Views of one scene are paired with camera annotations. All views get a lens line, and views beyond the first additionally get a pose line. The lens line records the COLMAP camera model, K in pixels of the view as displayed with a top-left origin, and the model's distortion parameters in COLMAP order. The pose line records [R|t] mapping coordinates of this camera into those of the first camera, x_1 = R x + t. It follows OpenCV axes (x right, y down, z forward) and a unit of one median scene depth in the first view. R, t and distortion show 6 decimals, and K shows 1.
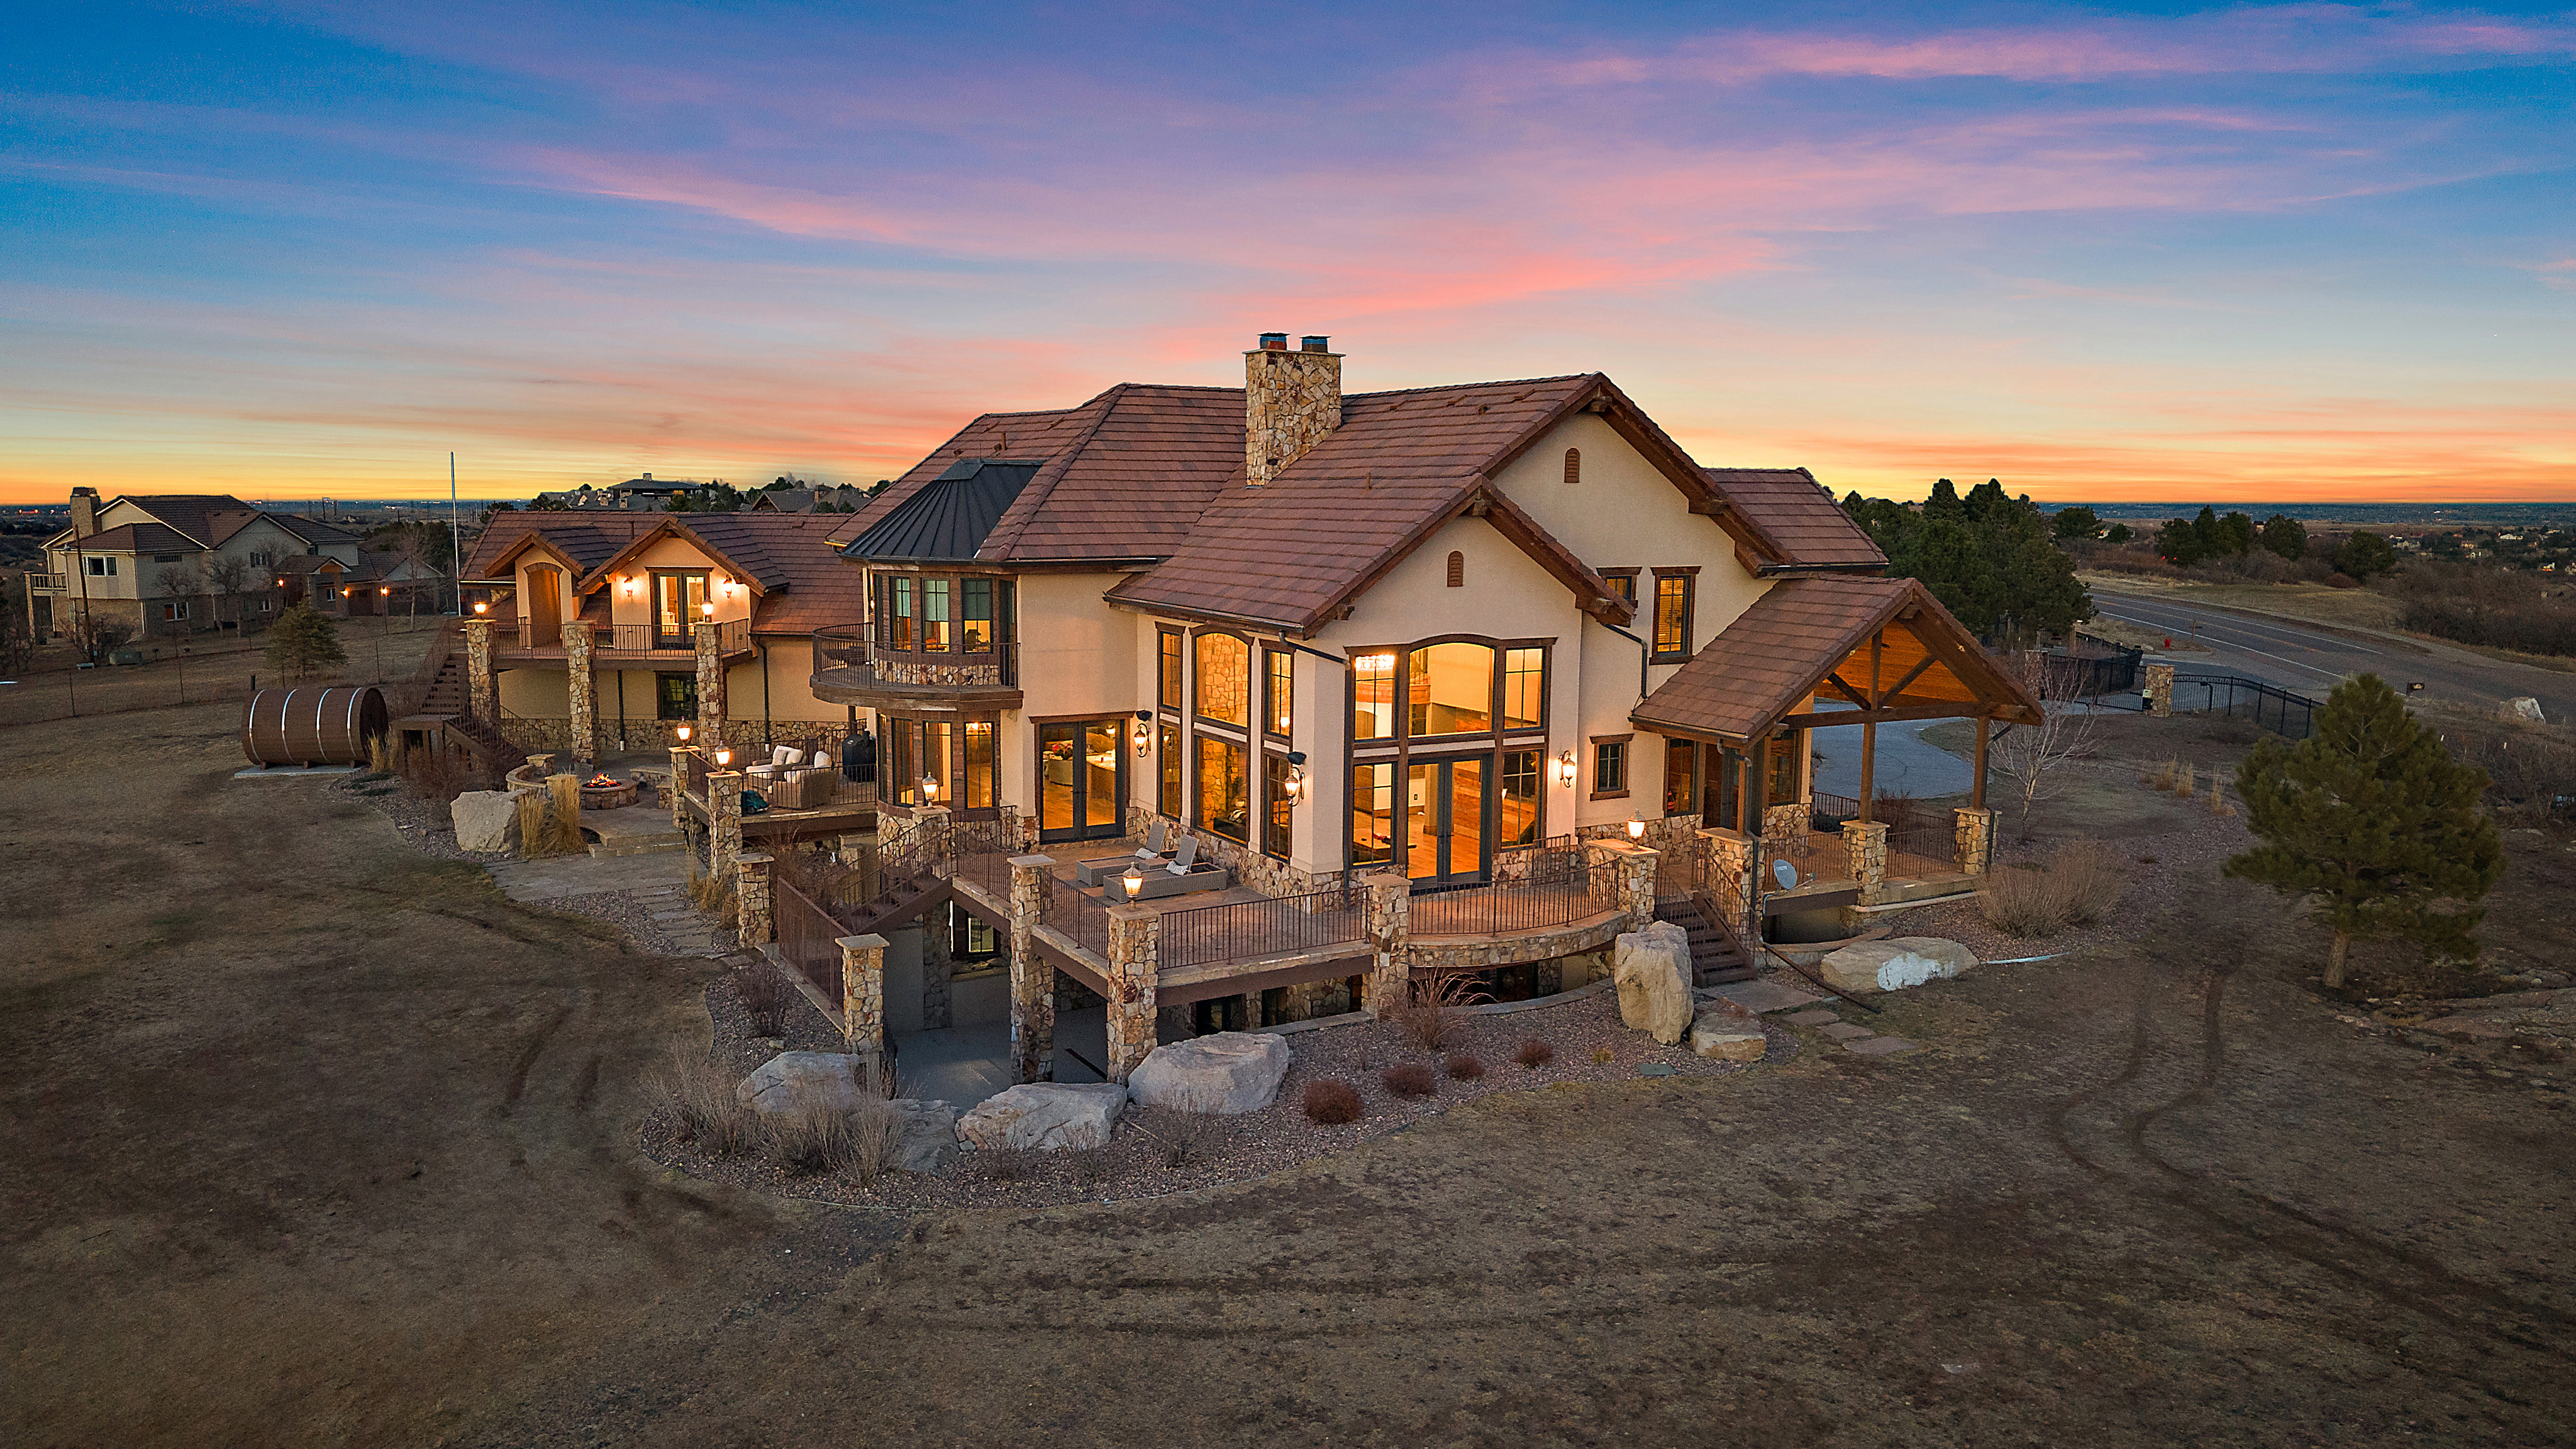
lens RADIAL K [[1709.5, 0, 1288.0], [0, 1709.5, 724.5], [0, 0, 1]] dist [0.044628, -0.044162]
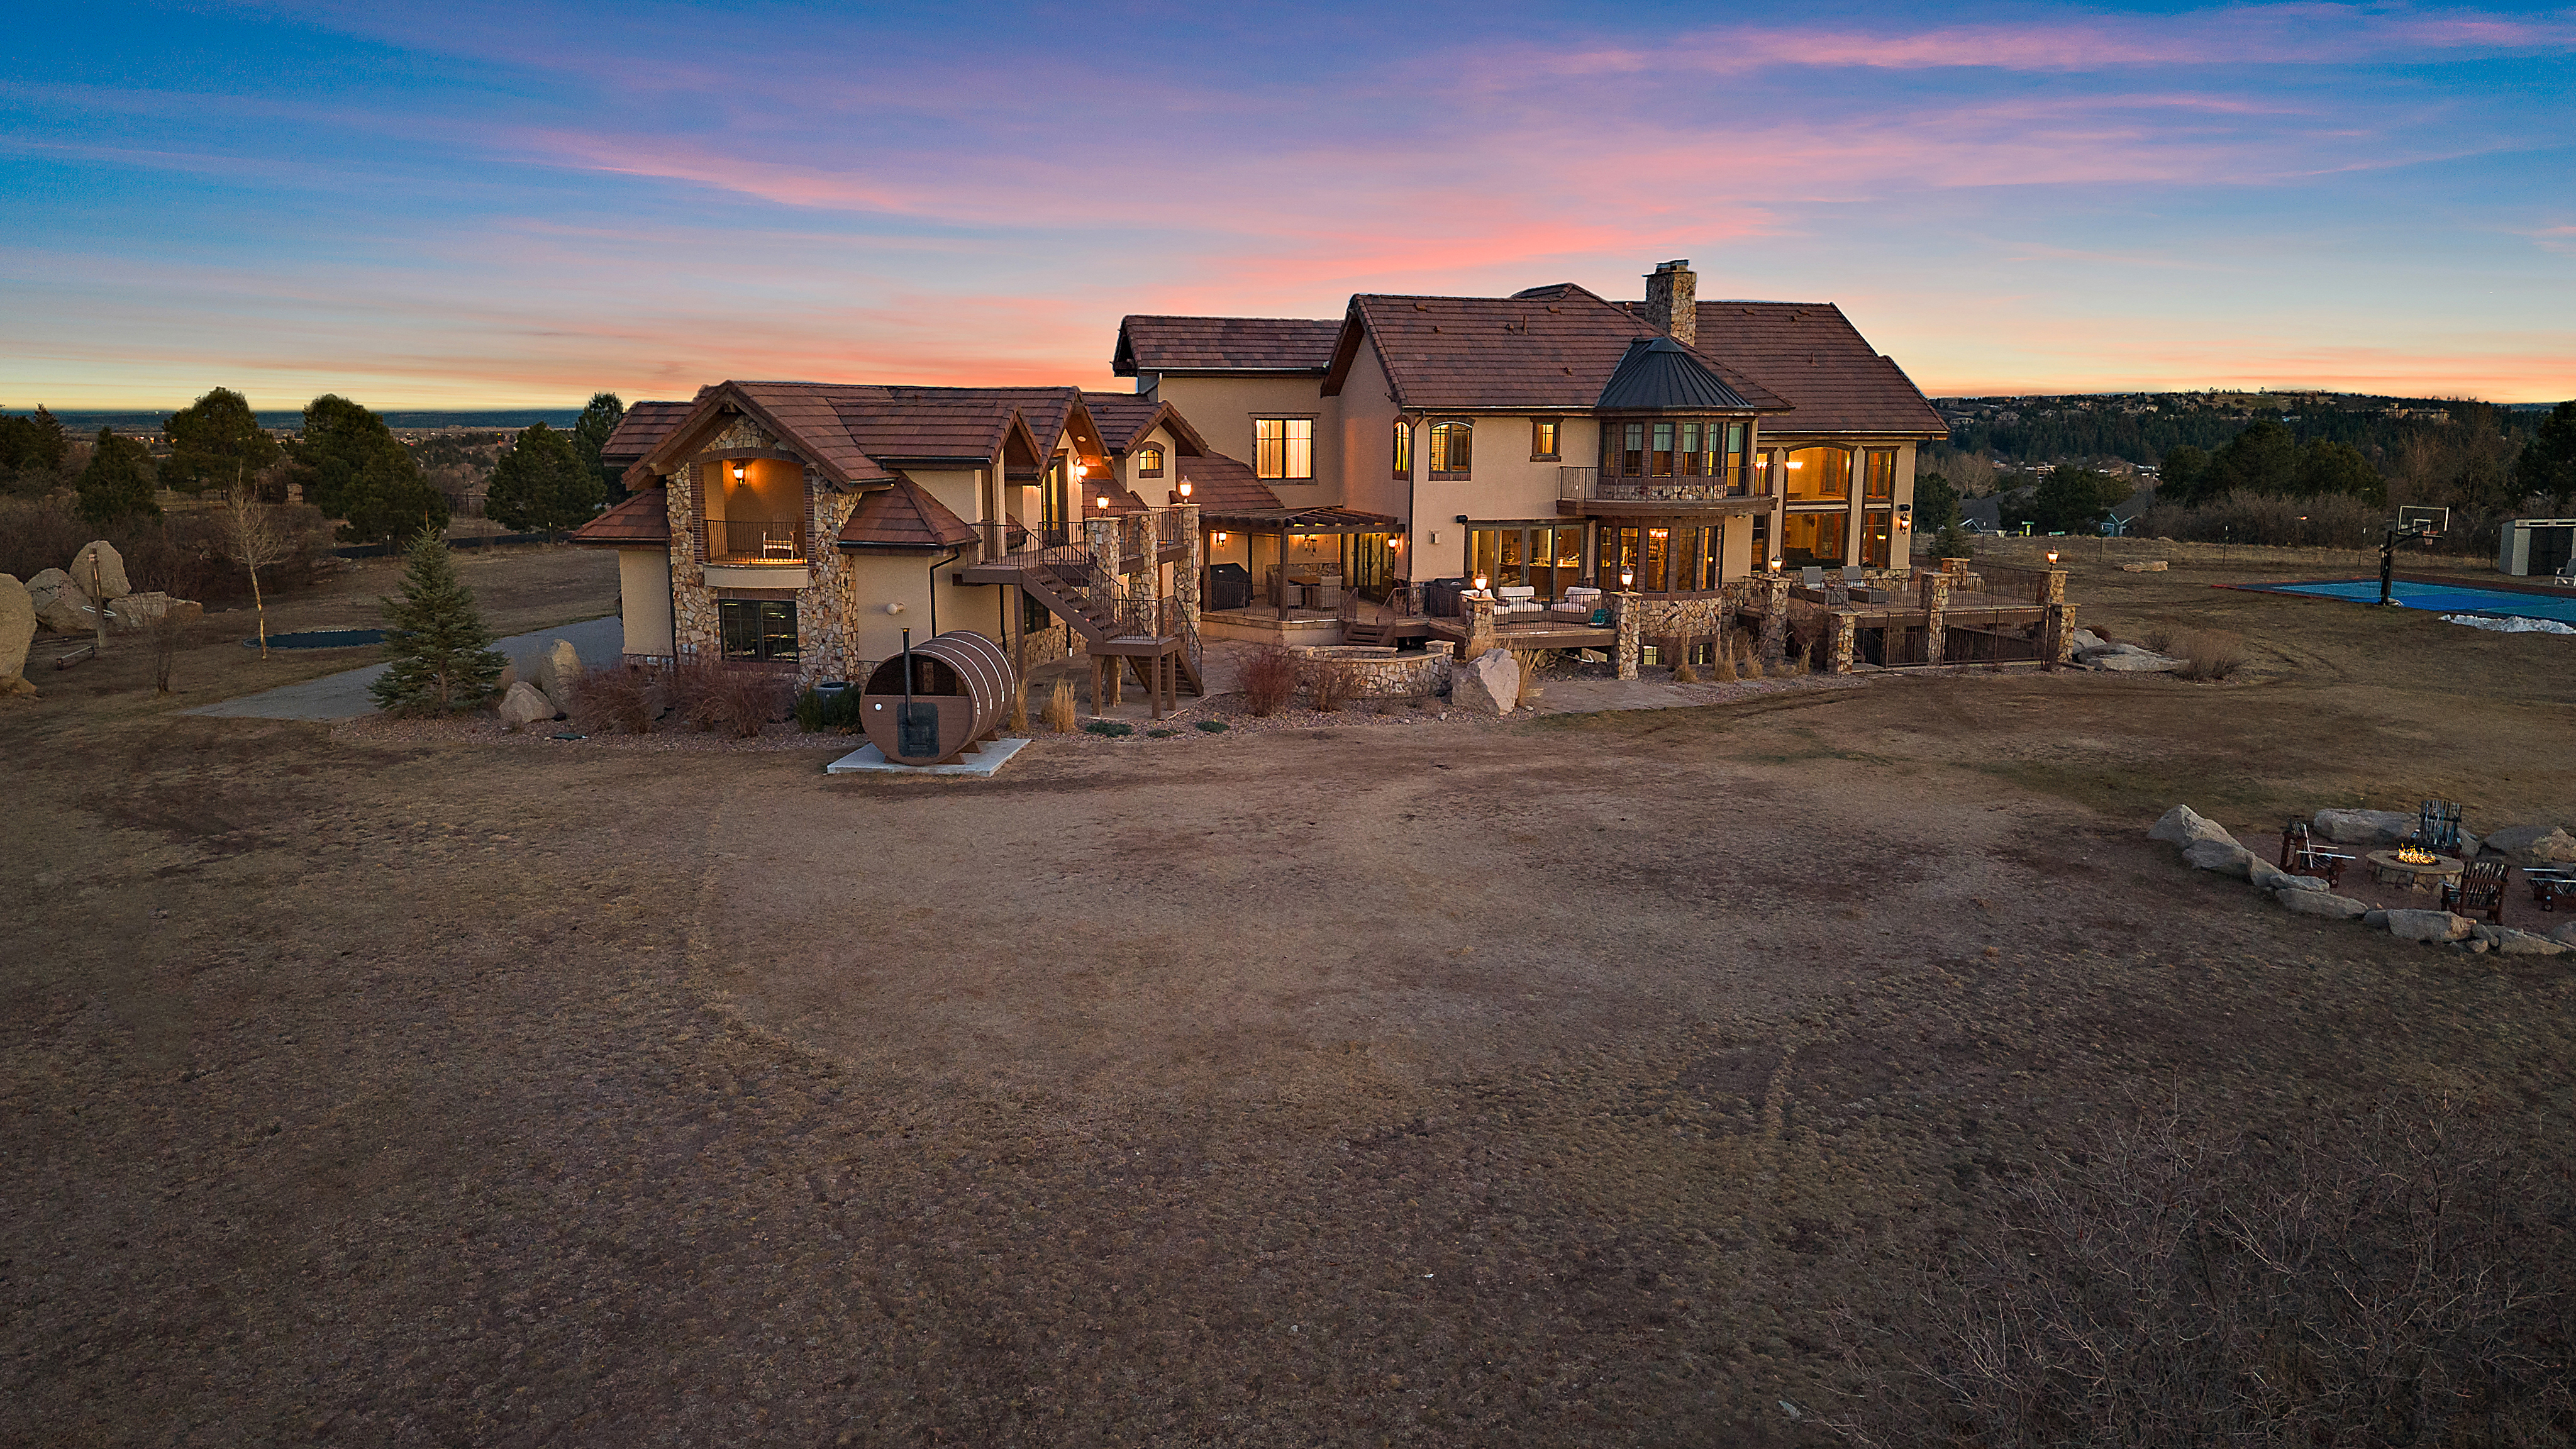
lens RADIAL K [[1738.8, 0, 1253.6], [0, 1738.8, 717.5], [0, 0, 1]] dist [0.055457, -0.067692]
pose [[0.255712, -0.174647, 0.950847, -1.870308], [0.133259, 0.980526, 0.144261, -0.115705], [-0.957525, 0.089820, 0.274005, 1.090951]]
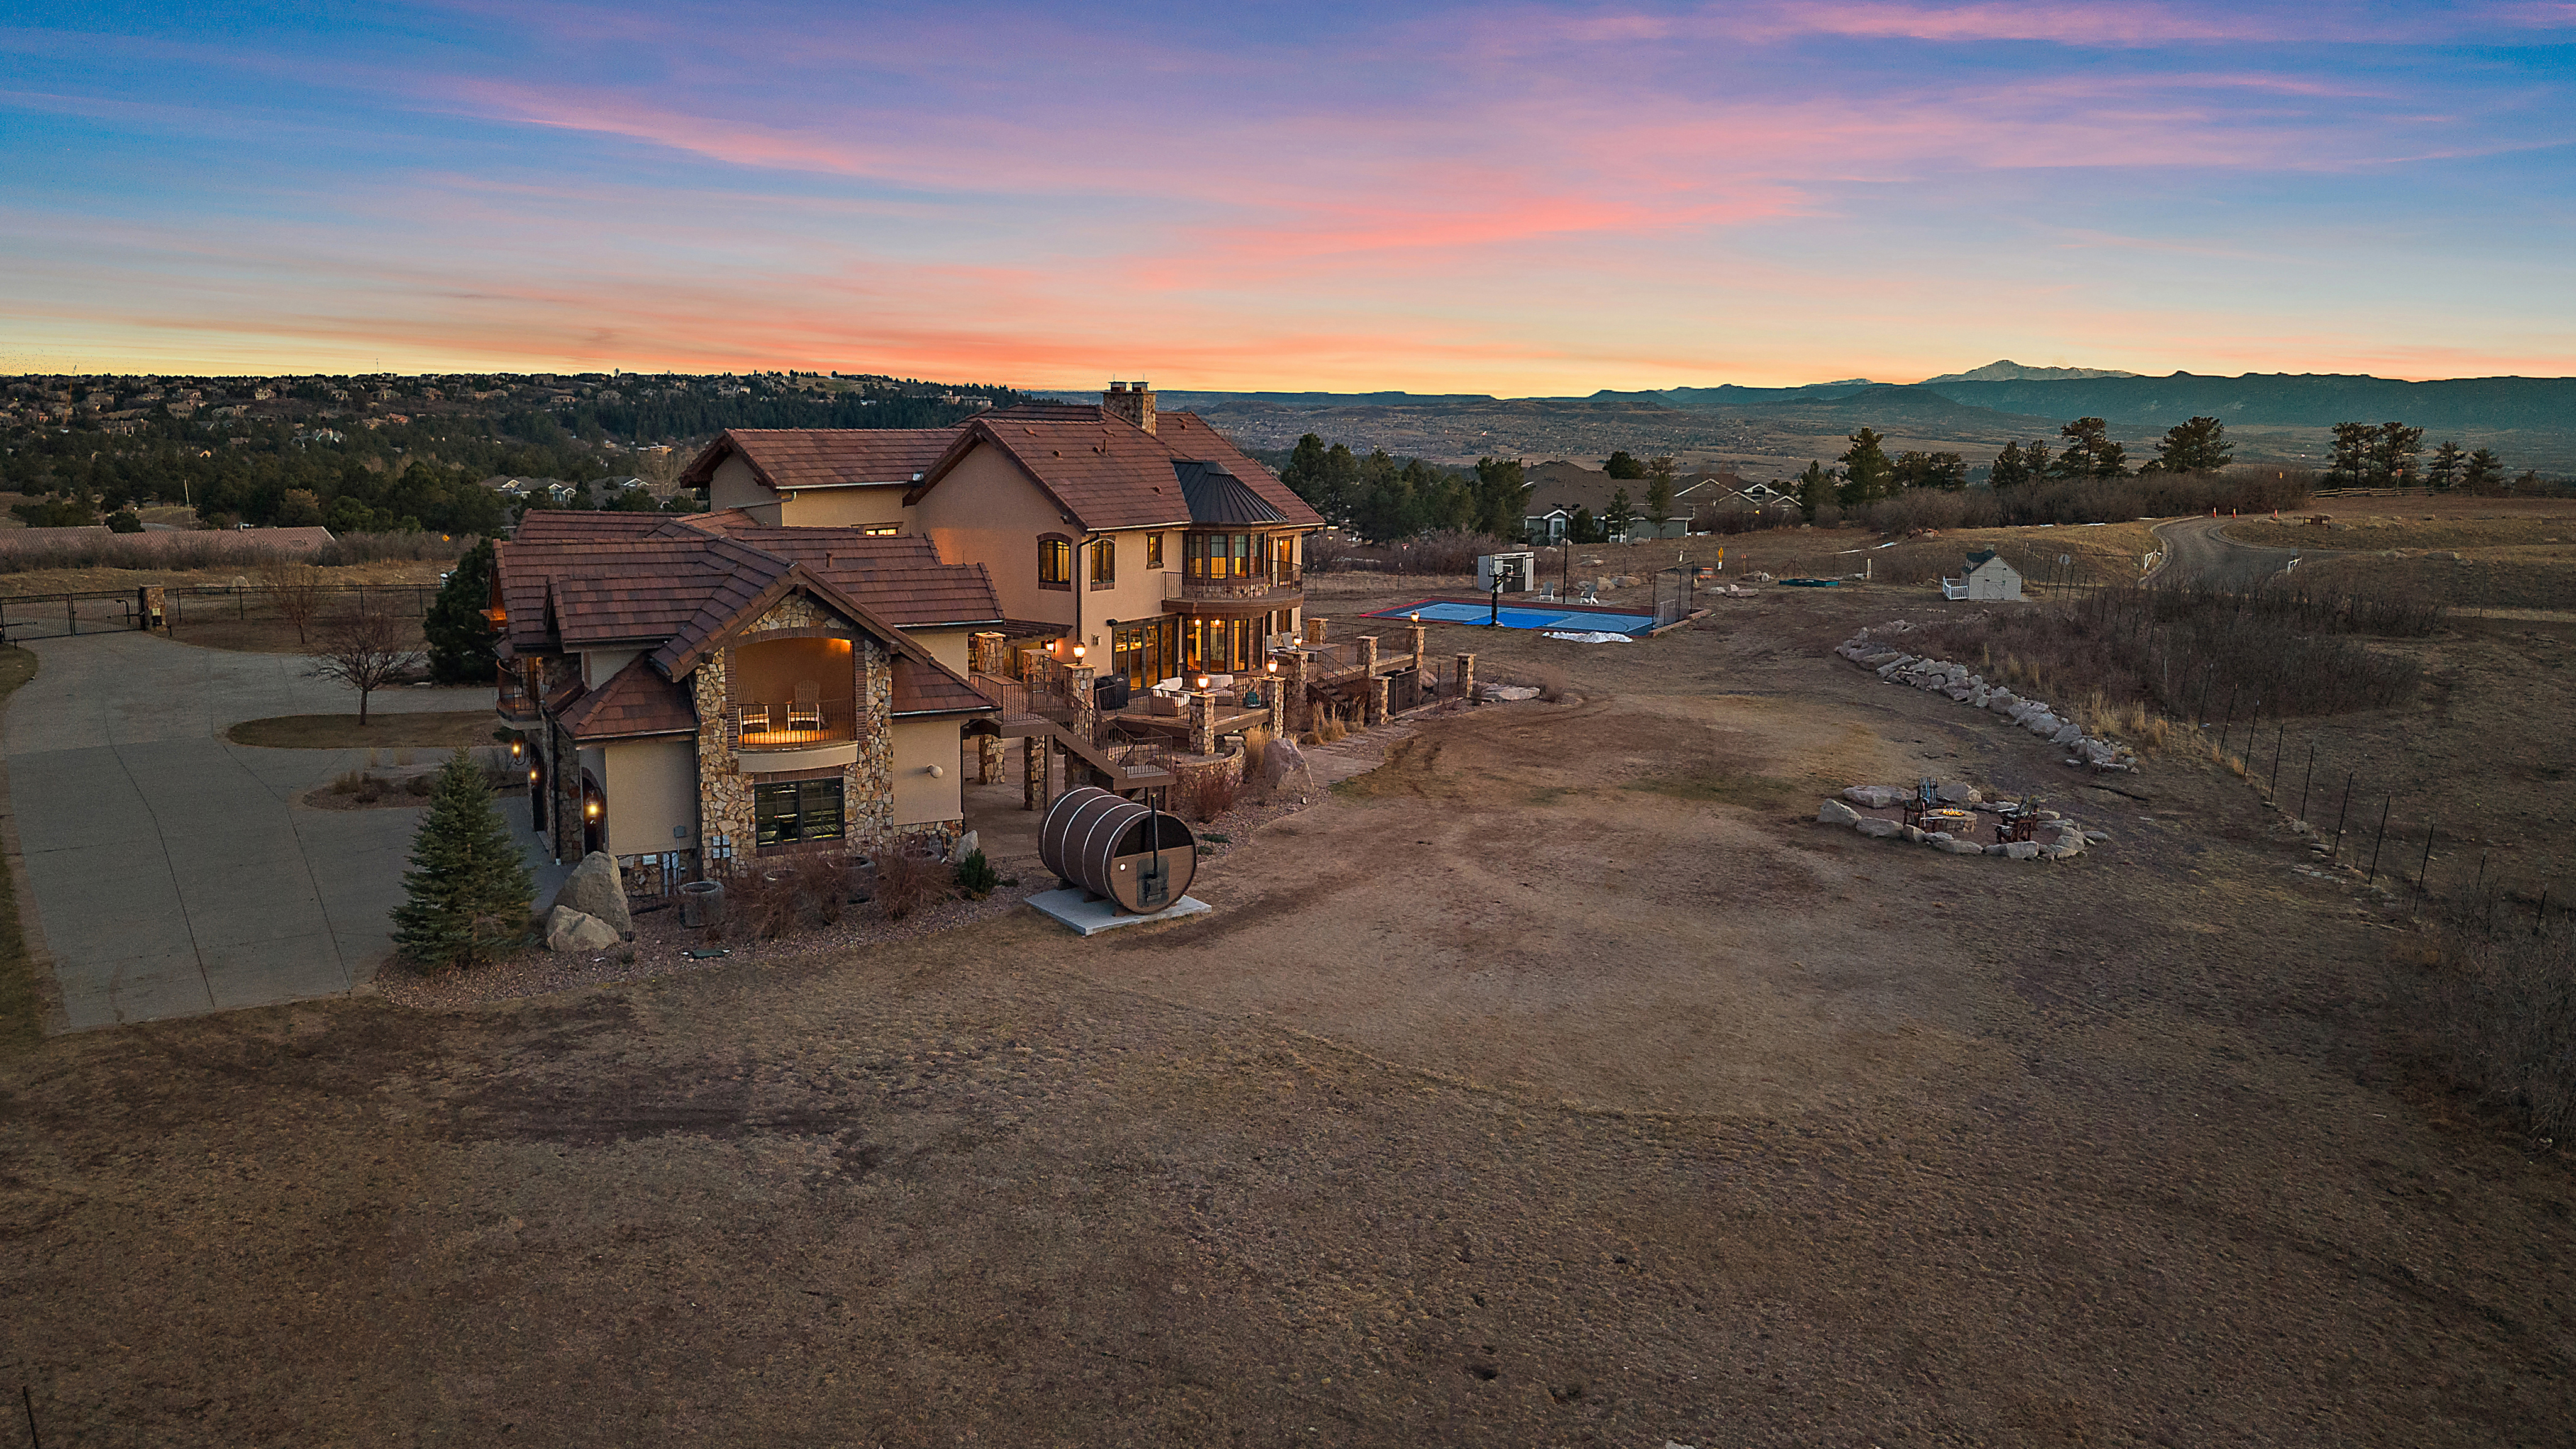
lens RADIAL K [[1813.7, 0, 1257.8], [0, 1813.7, 718.5], [0, 0, 1]] dist [0.042323, -0.046423]
pose [[-0.465261, -0.168219, 0.869043, -1.997062], [0.101450, 0.965173, 0.241140, -0.374033], [-0.879341, 0.200357, -0.431991, 2.003152]]
